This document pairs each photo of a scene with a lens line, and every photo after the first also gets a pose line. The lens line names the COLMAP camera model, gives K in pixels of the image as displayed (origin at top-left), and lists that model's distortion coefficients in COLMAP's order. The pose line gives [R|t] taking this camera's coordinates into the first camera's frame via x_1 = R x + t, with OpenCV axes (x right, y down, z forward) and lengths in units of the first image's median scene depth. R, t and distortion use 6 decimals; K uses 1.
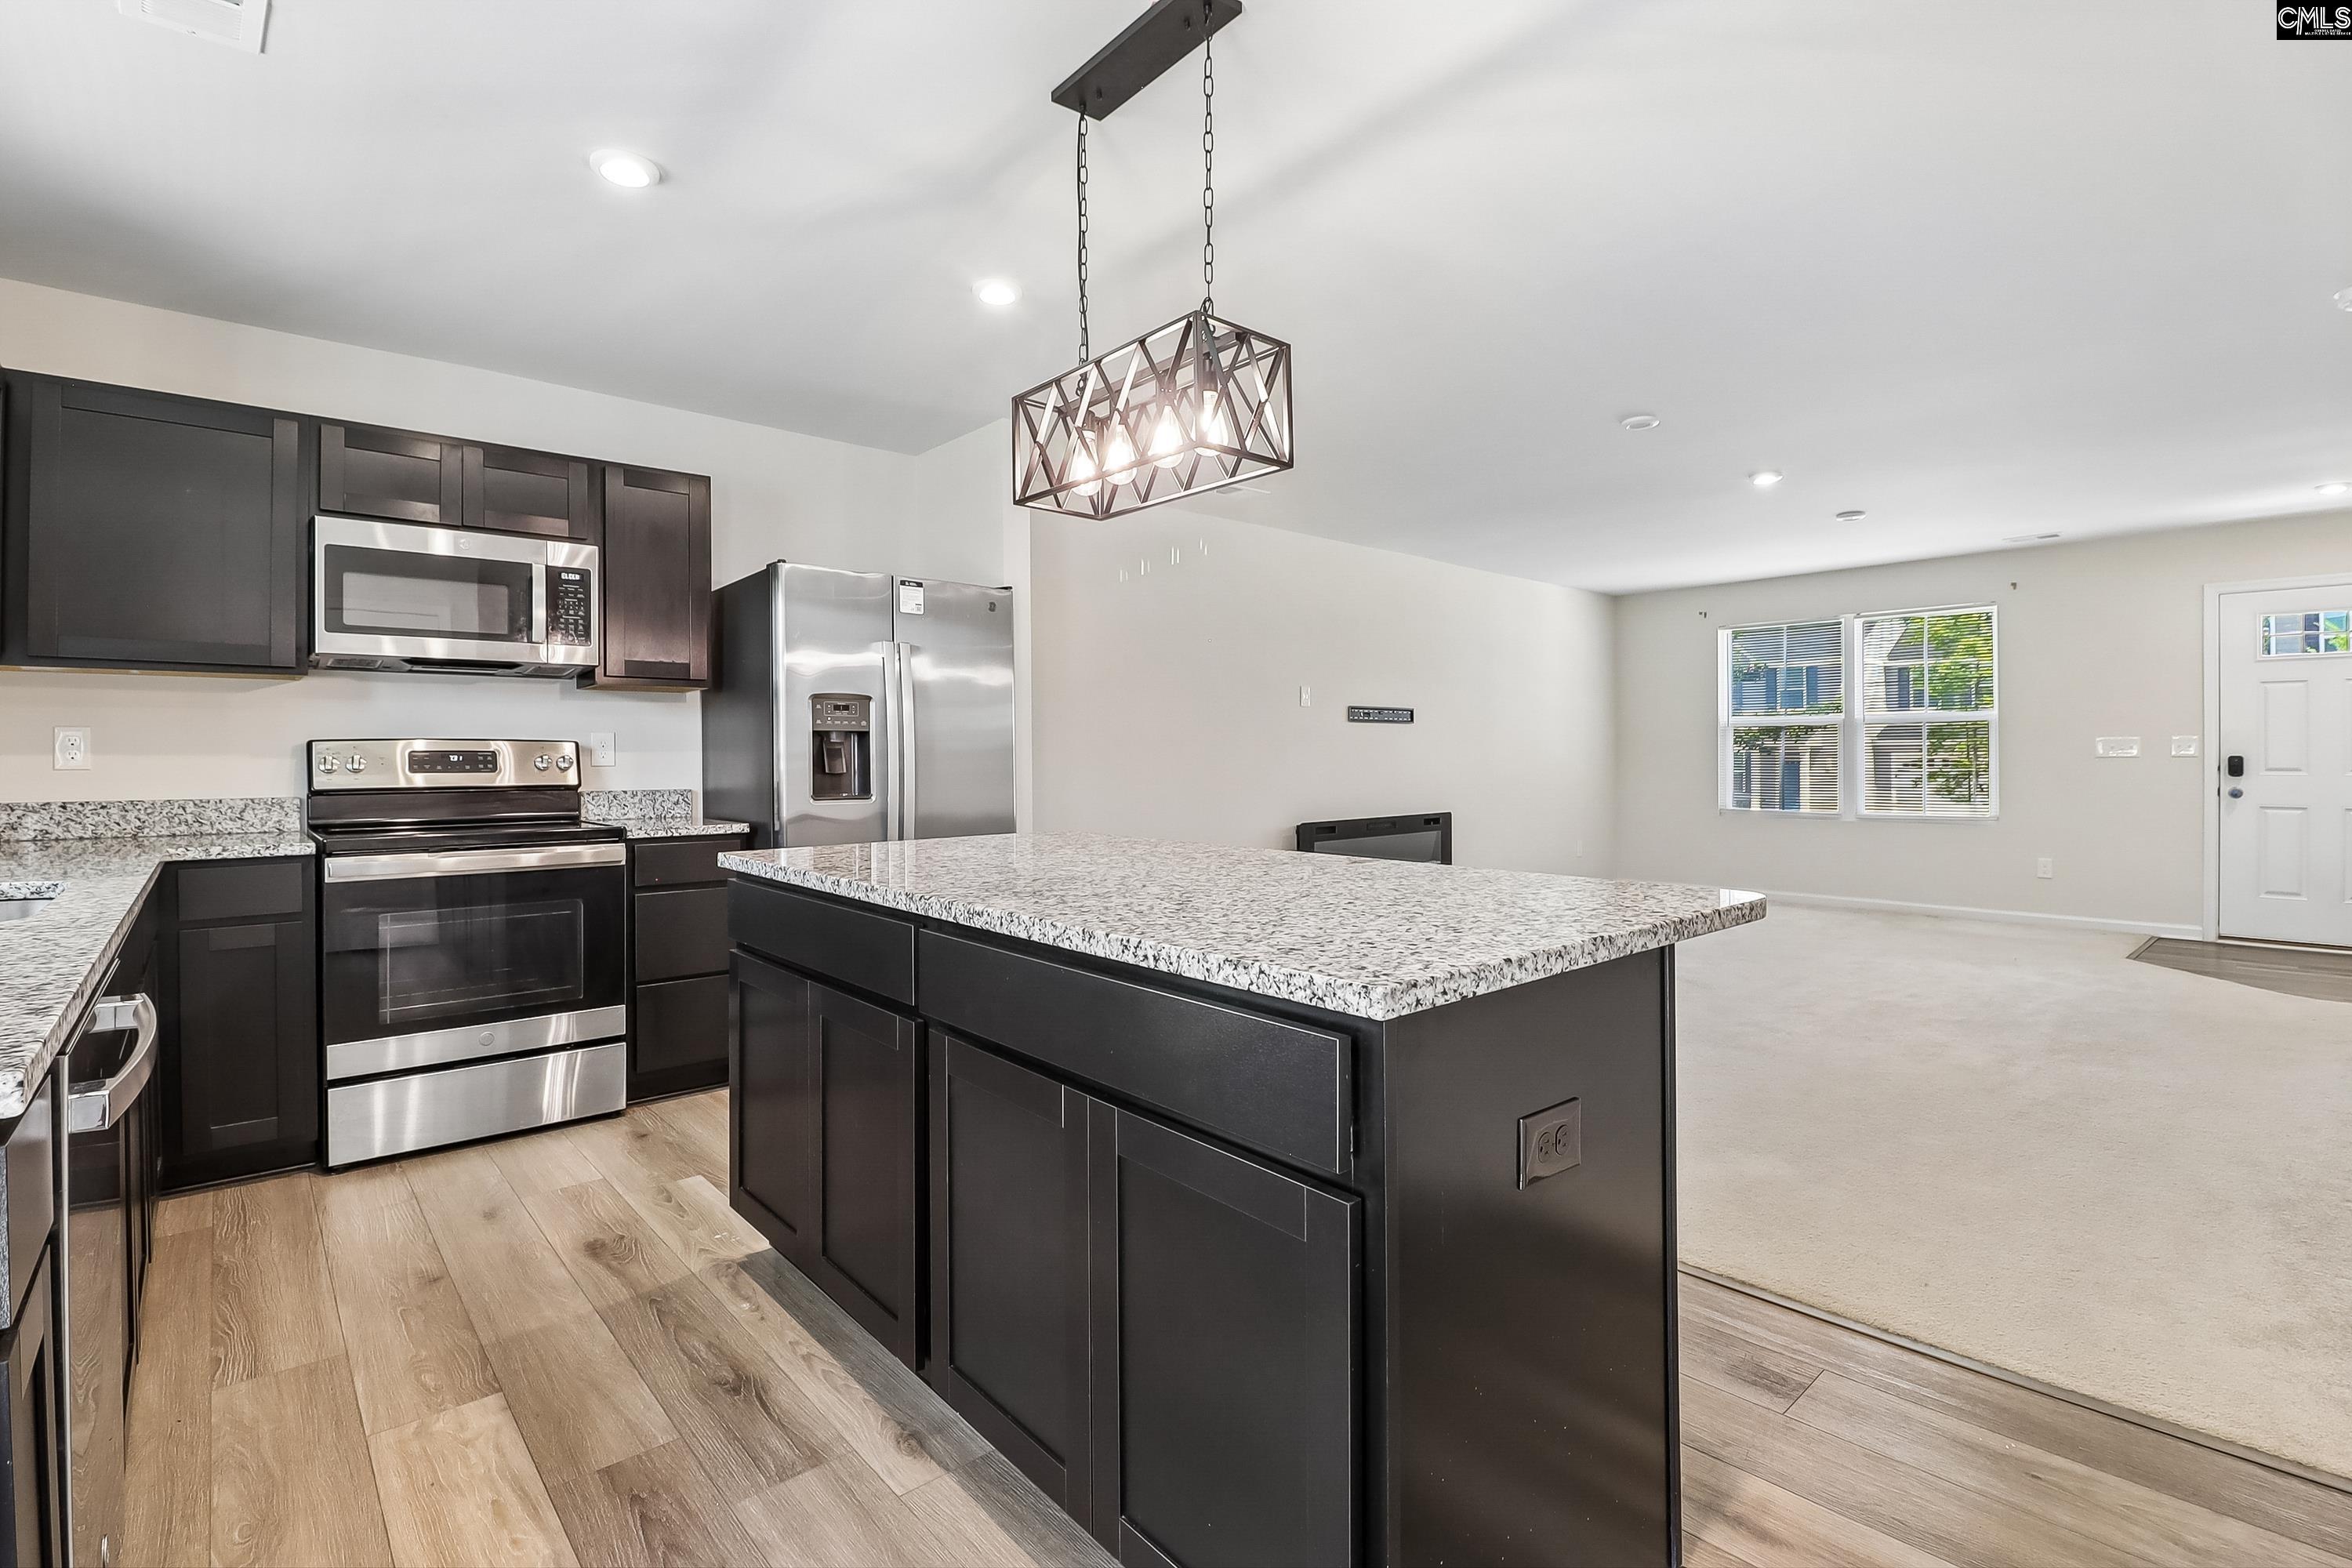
lens RADIAL K [[1083.2, 0, 1184.7], [0, 1083.2, 757.8], [0, 0, 1]] dist [-0.000924, -0.012533]
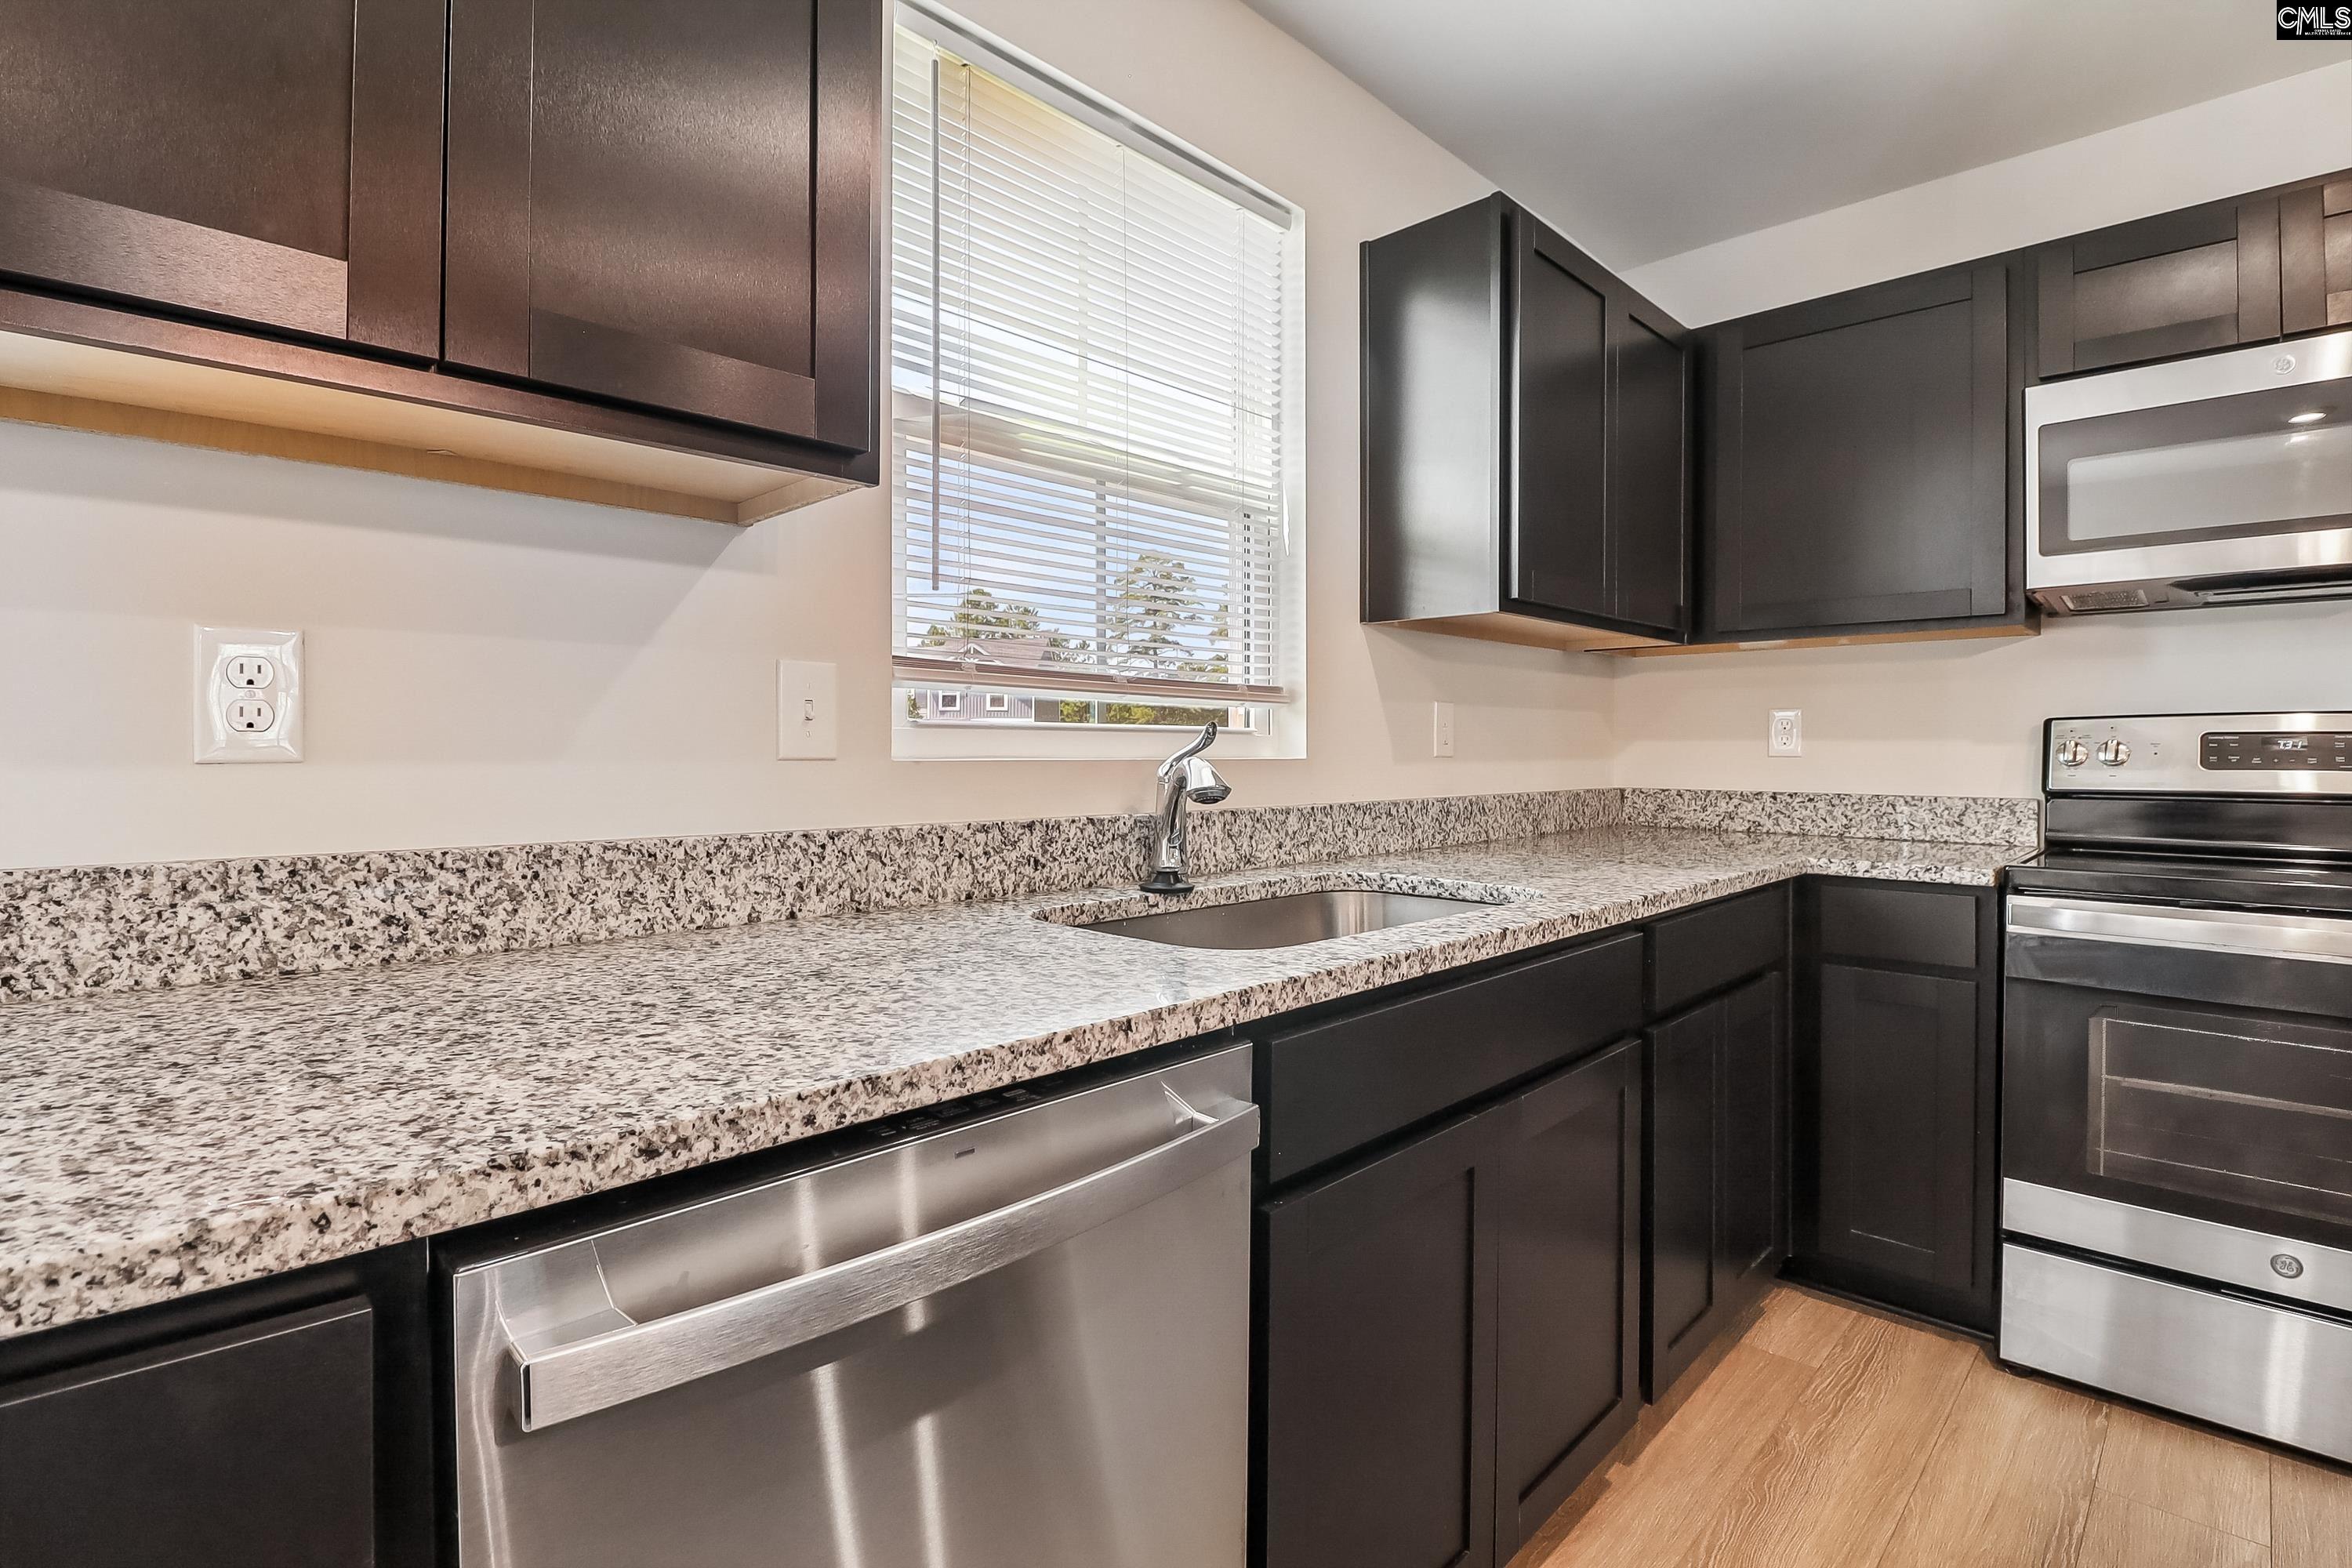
lens RADIAL K [[1094.5, 0, 1167.6], [0, 1094.5, 754.3], [0, 0, 1]] dist [0.000131, -0.013715]
pose [[0.057330, 0.009646, -0.998309, -0.142500], [-0.002968, 0.999951, 0.009492, 0.001953], [0.998351, 0.002419, 0.057356, 0.397585]]
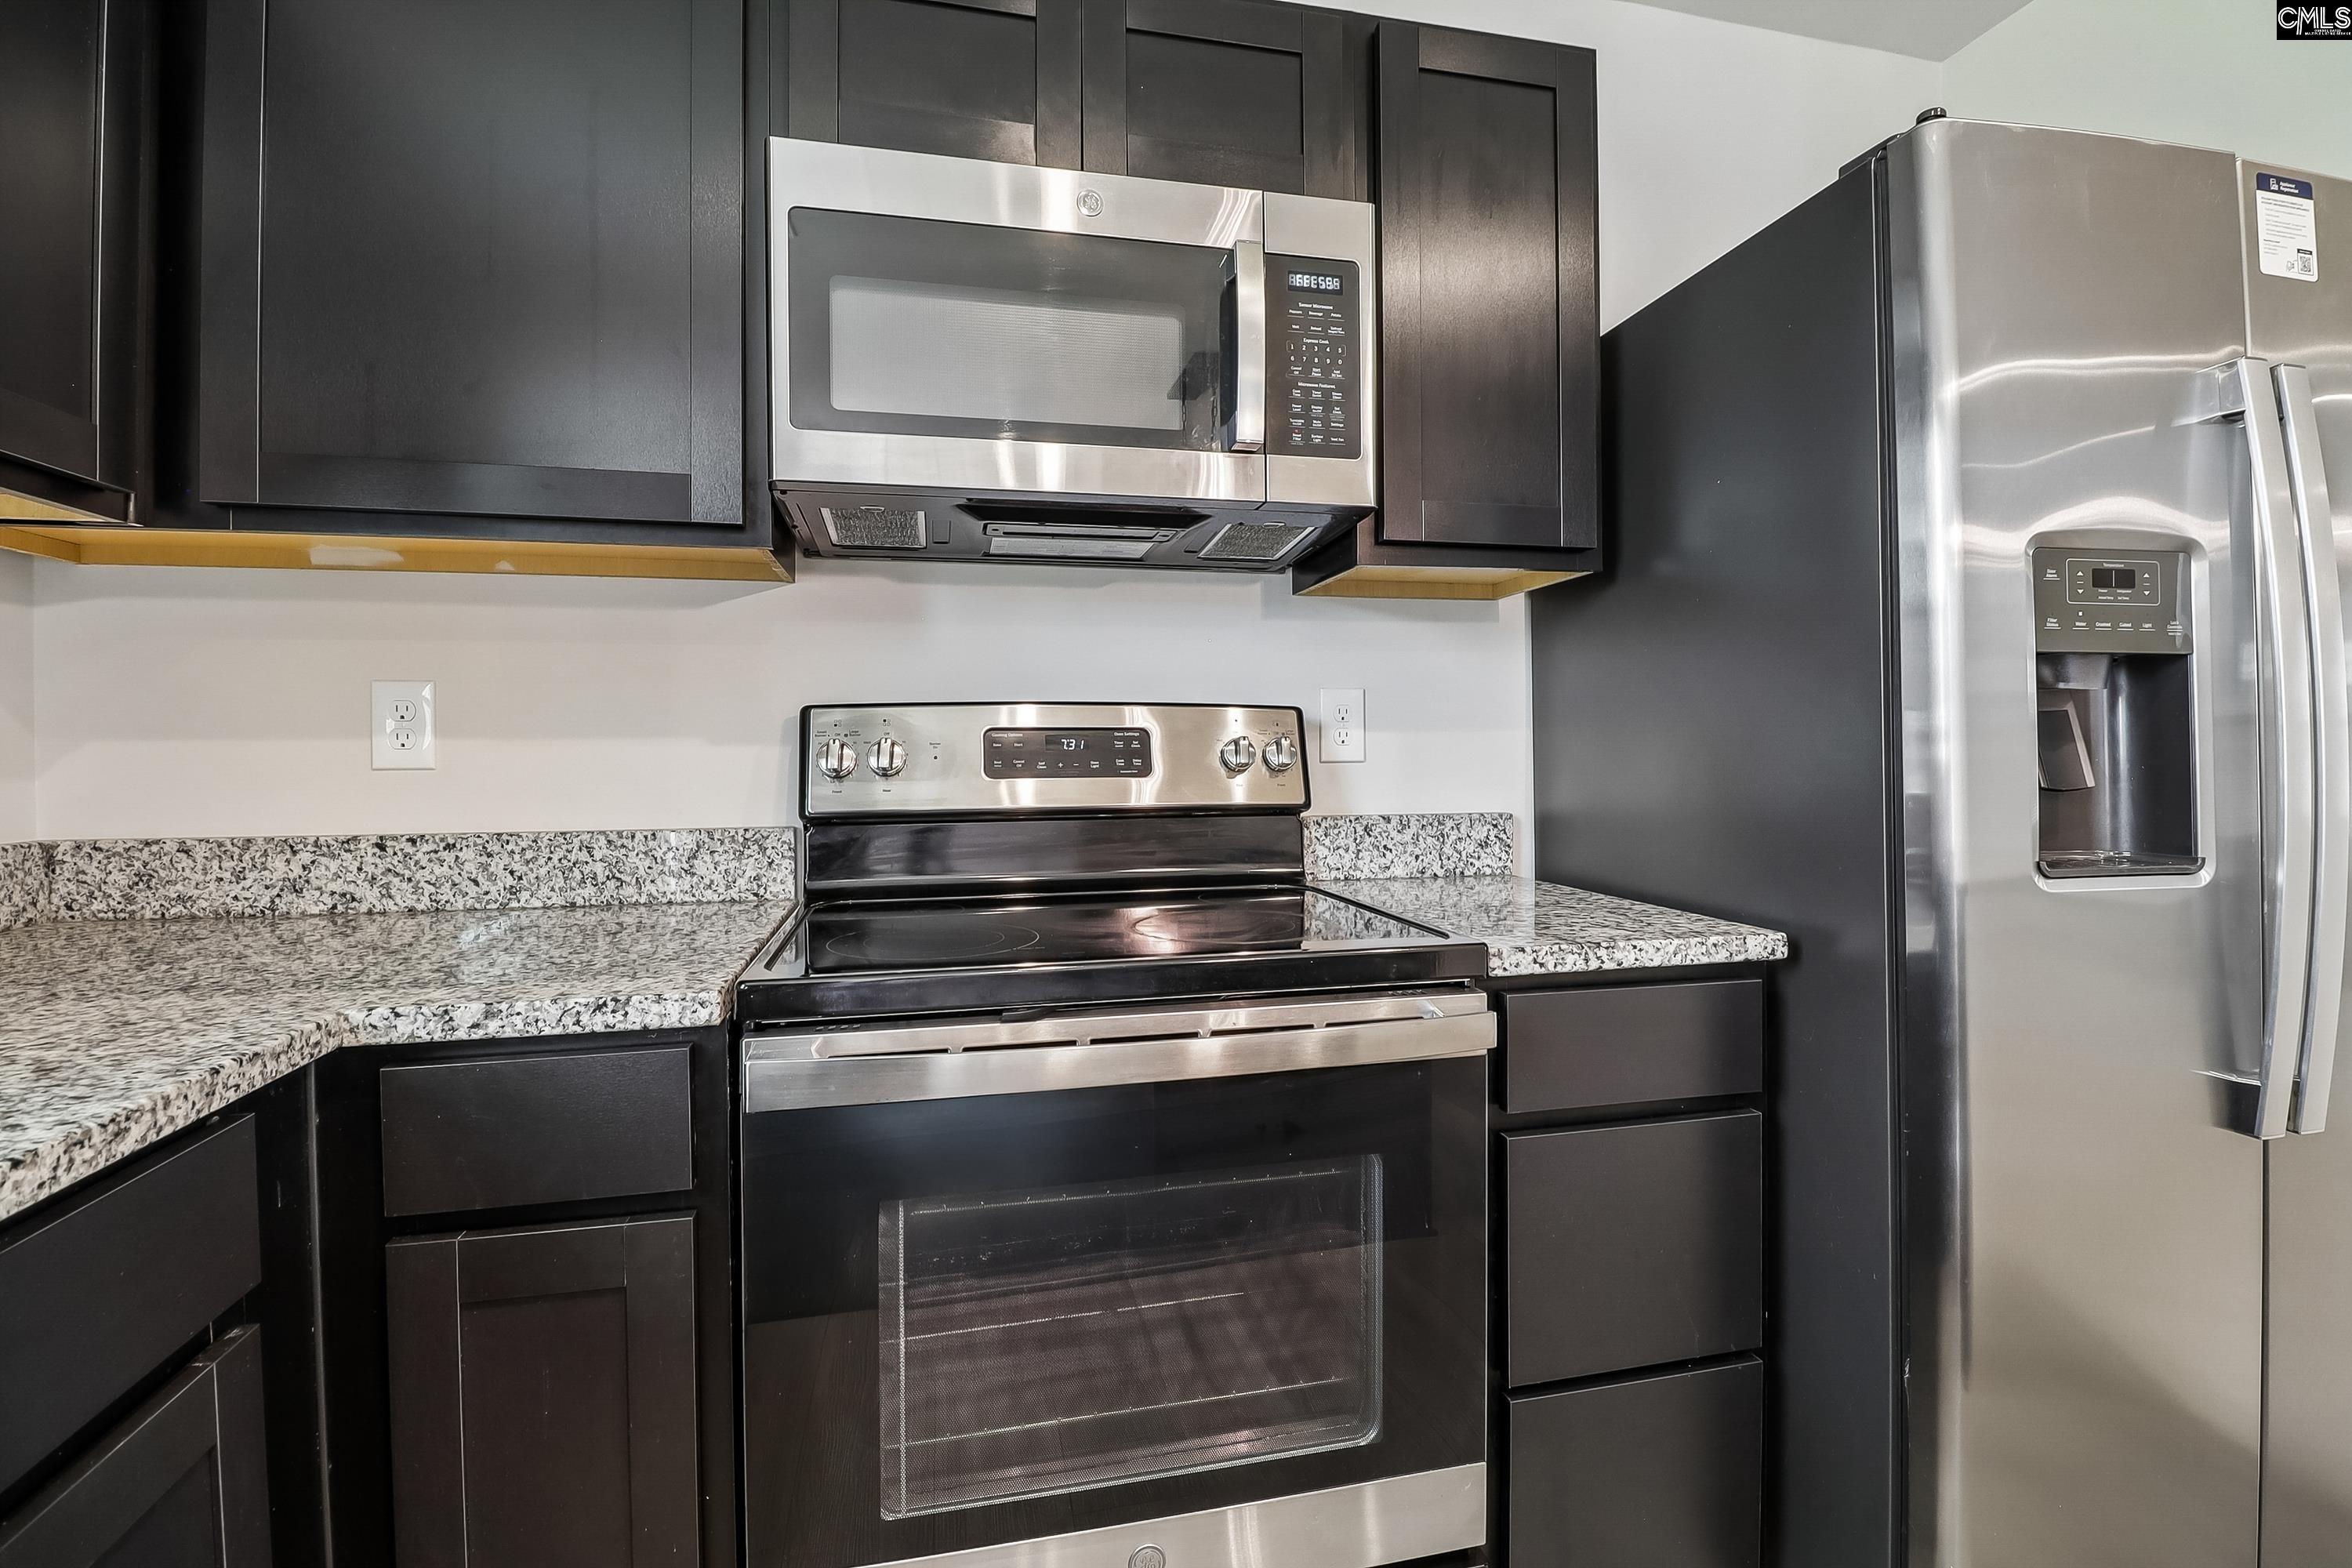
lens RADIAL K [[1083.2, 0, 1184.7], [0, 1083.2, 757.8], [0, 0, 1]] dist [-0.000924, -0.012533]
pose [[0.878996, 0.002935, -0.476821, -0.458200], [0.001629, 0.999957, 0.009159, 0.002007], [0.476827, -0.008827, 0.878953, 0.684531]]
